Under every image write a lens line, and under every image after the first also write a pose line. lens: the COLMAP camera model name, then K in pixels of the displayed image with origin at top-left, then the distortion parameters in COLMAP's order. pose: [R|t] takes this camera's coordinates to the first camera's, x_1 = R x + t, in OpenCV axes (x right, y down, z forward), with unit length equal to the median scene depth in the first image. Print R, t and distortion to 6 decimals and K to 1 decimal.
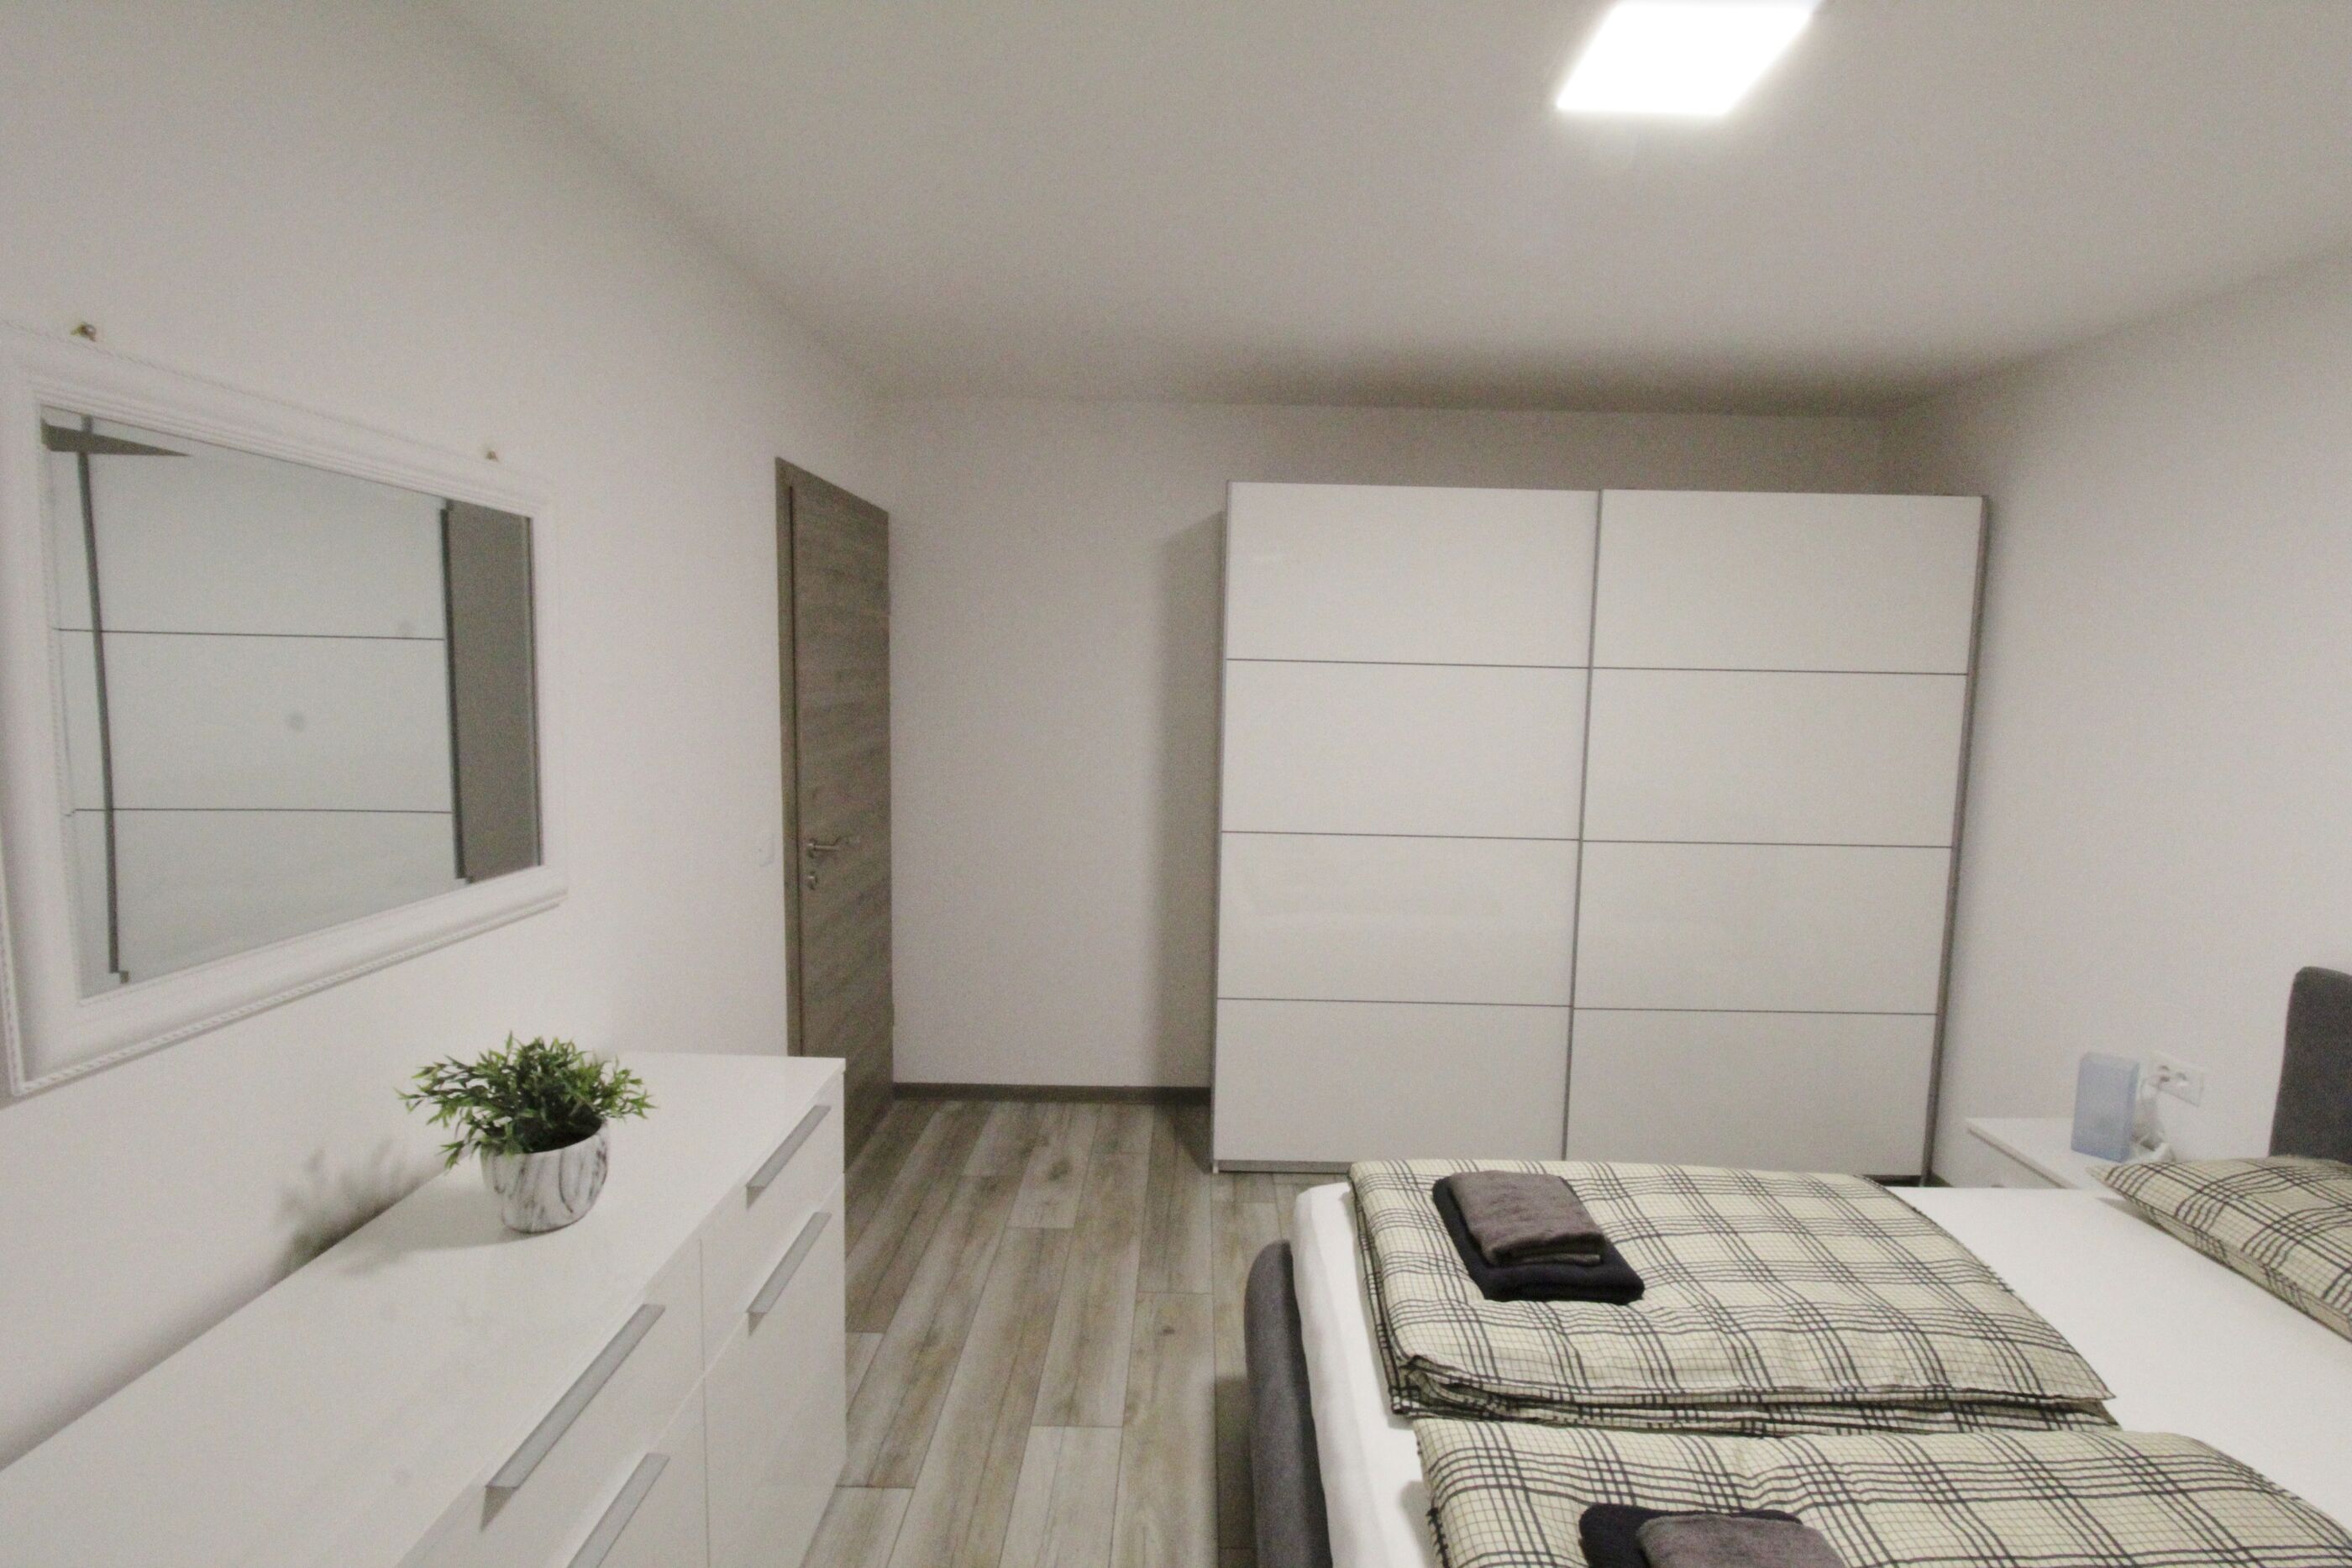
lens RADIAL K [[1095.4, 0, 1212.7], [0, 1095.4, 788.0], [0, 0, 1]] dist [-0.003697, -0.010748]
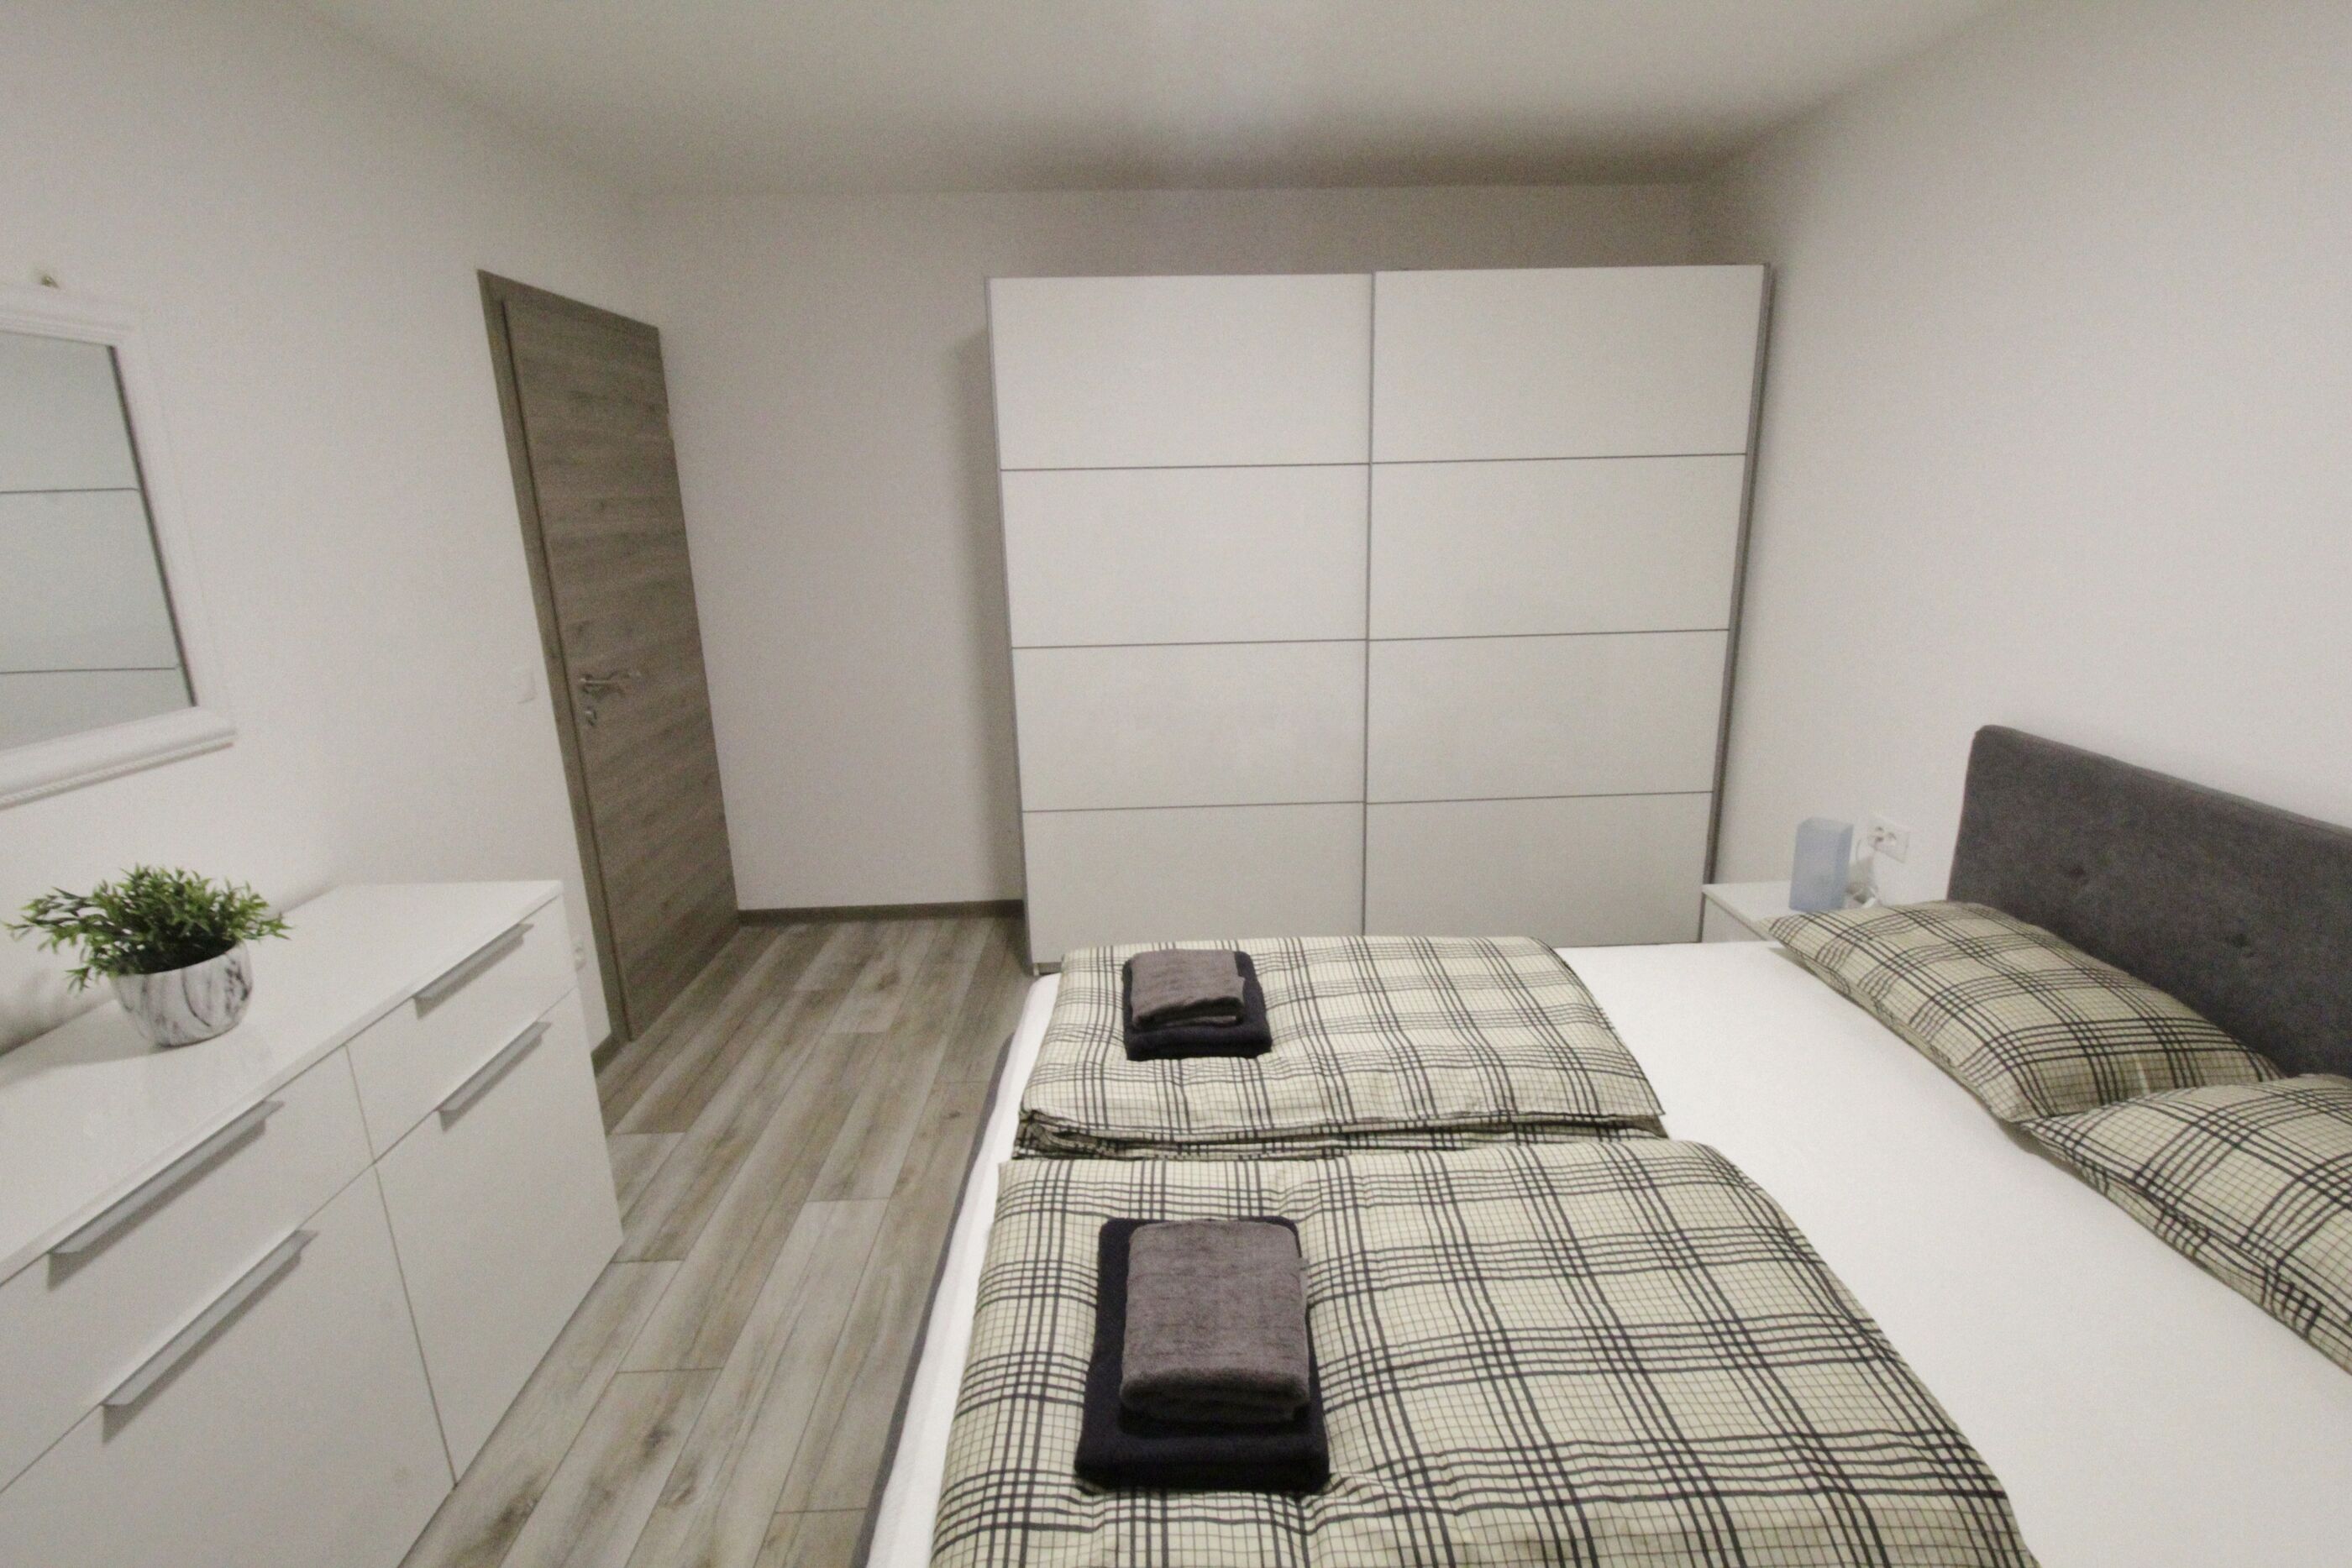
lens RADIAL K [[1095.4, 0, 1222.7], [0, 1095.4, 790.0], [0, 0, 1]] dist [-0.003697, -0.010748]
pose [[0.998298, -0.050576, 0.029028, 0.238525], [0.045326, 0.986172, 0.159405, 0.024997], [-0.036688, -0.157818, 0.986786, -0.024151]]
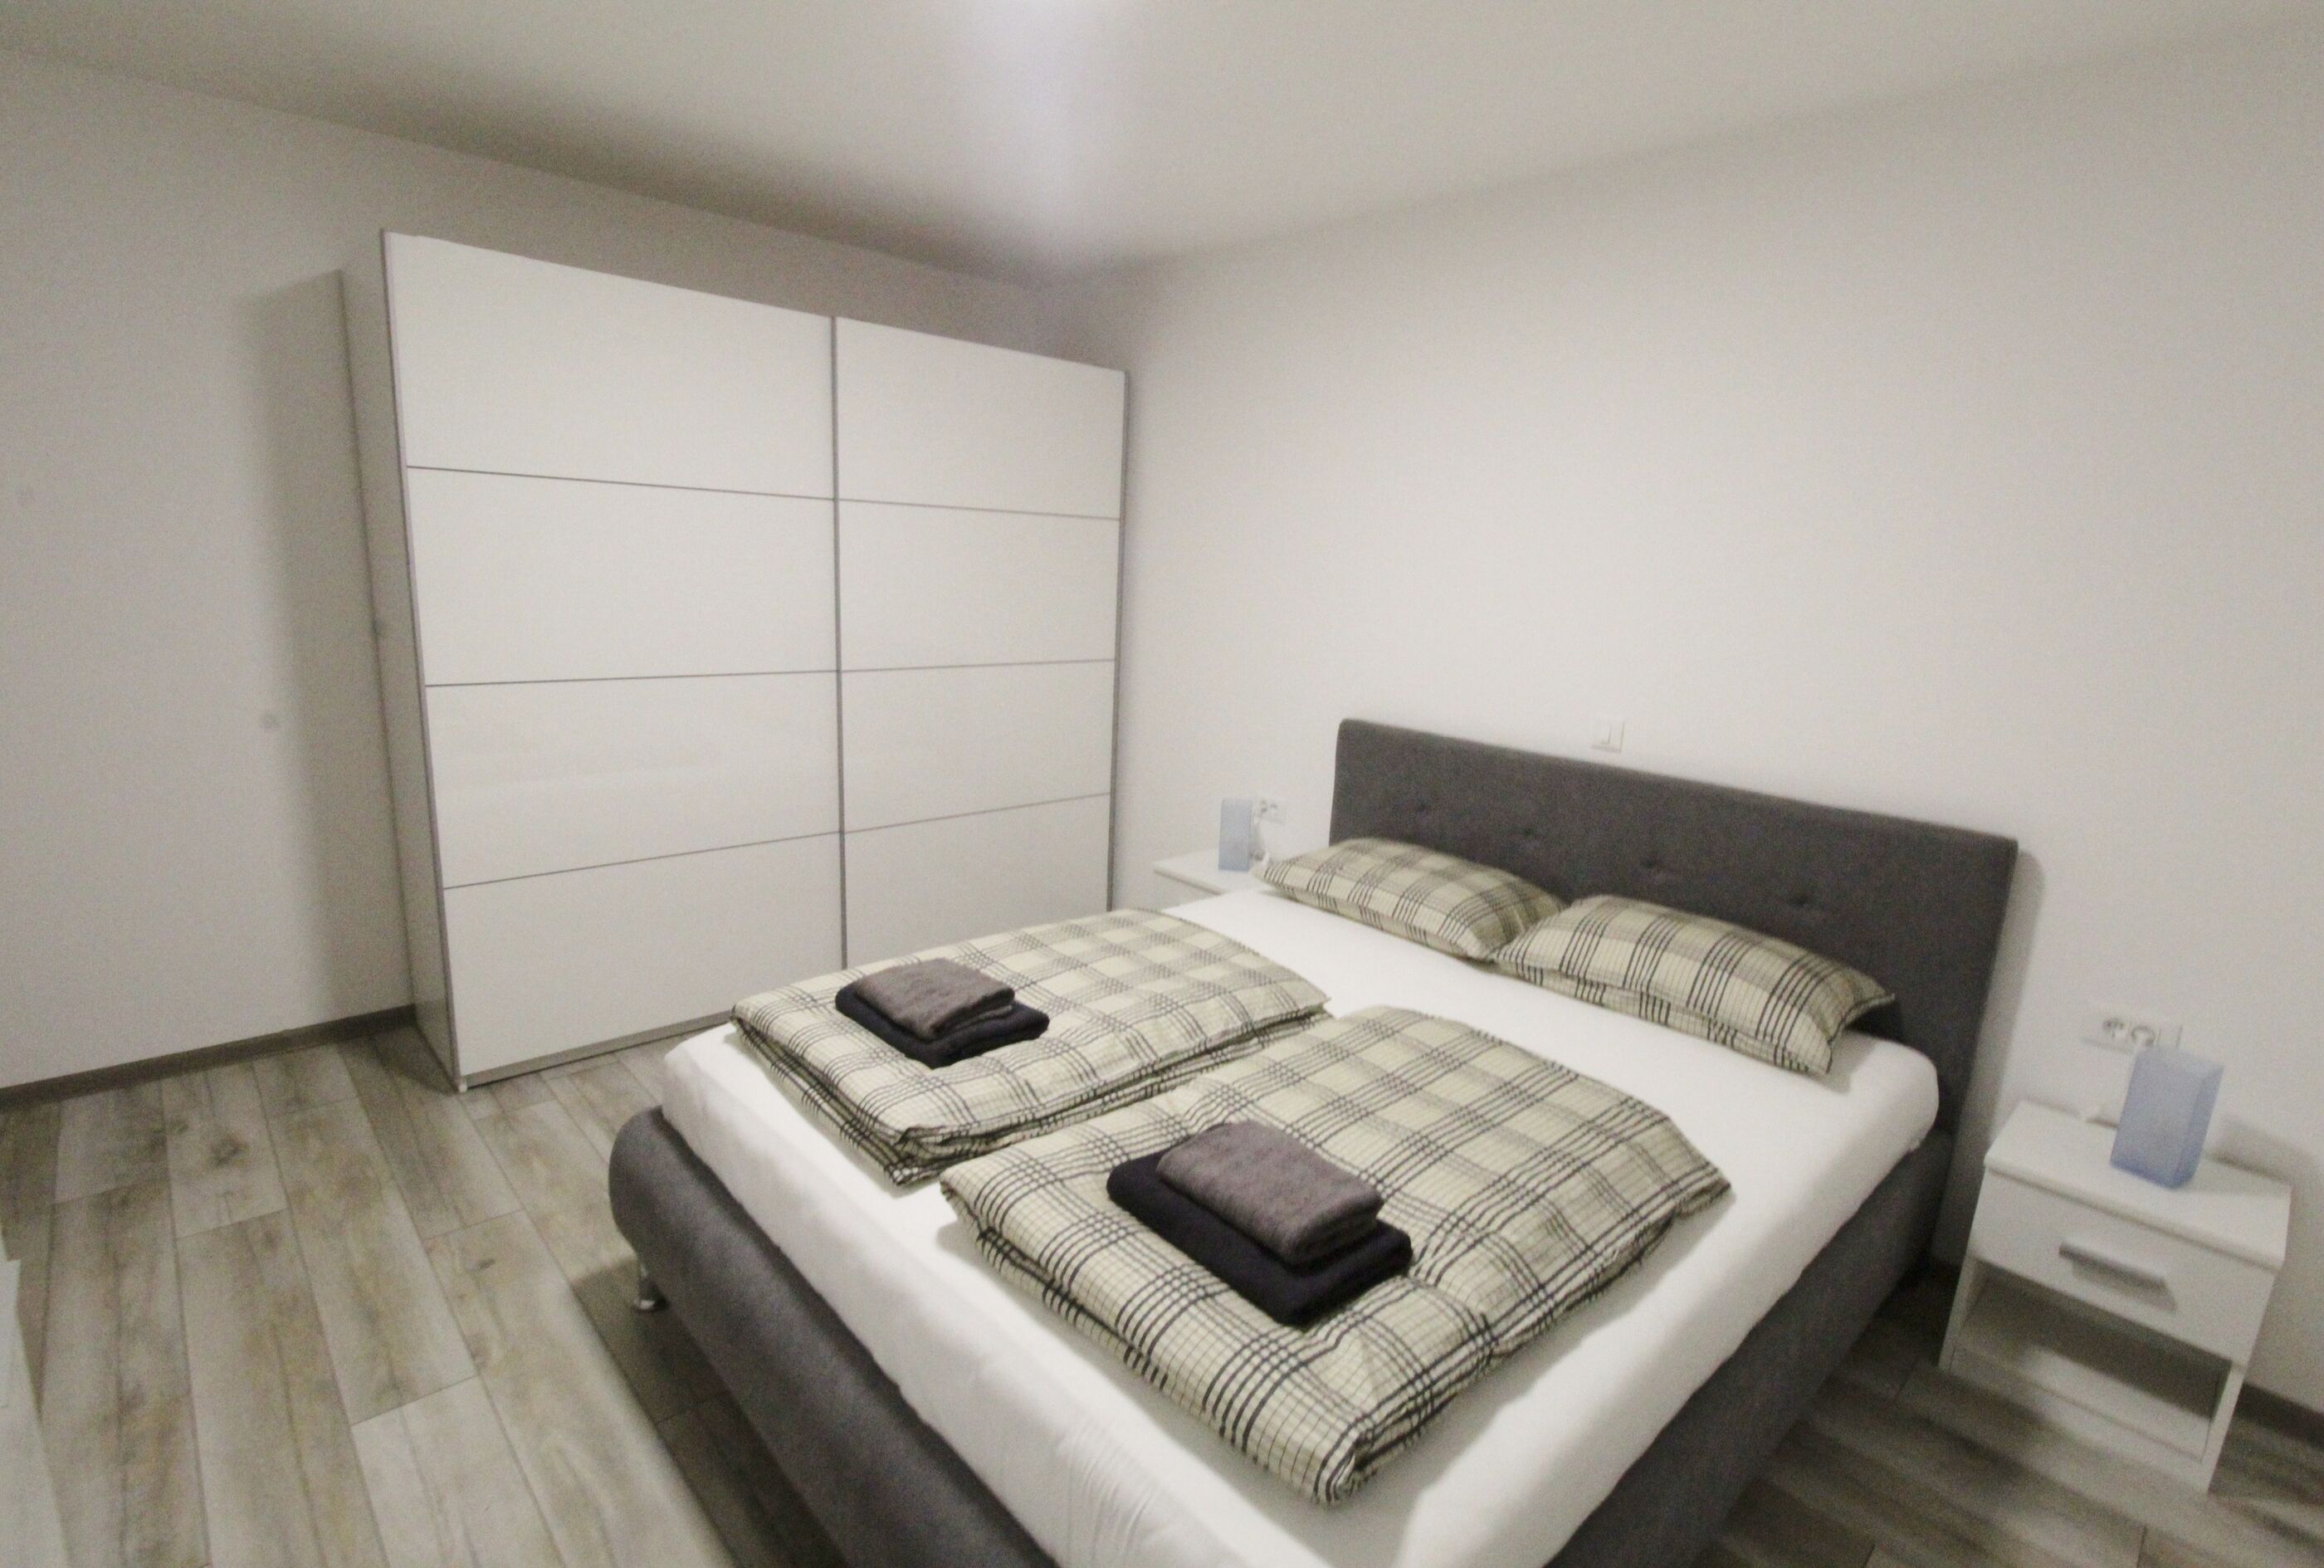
lens RADIAL K [[1082.5, 0, 1178.0], [0, 1082.5, 794.0], [0, 0, 1]] dist [-0.003697, -0.010748]
pose [[0.723860, -0.132612, 0.677083, -0.196797], [0.039708, 0.987735, 0.151003, 0.029474], [-0.688804, -0.082419, 0.720248, 0.052296]]
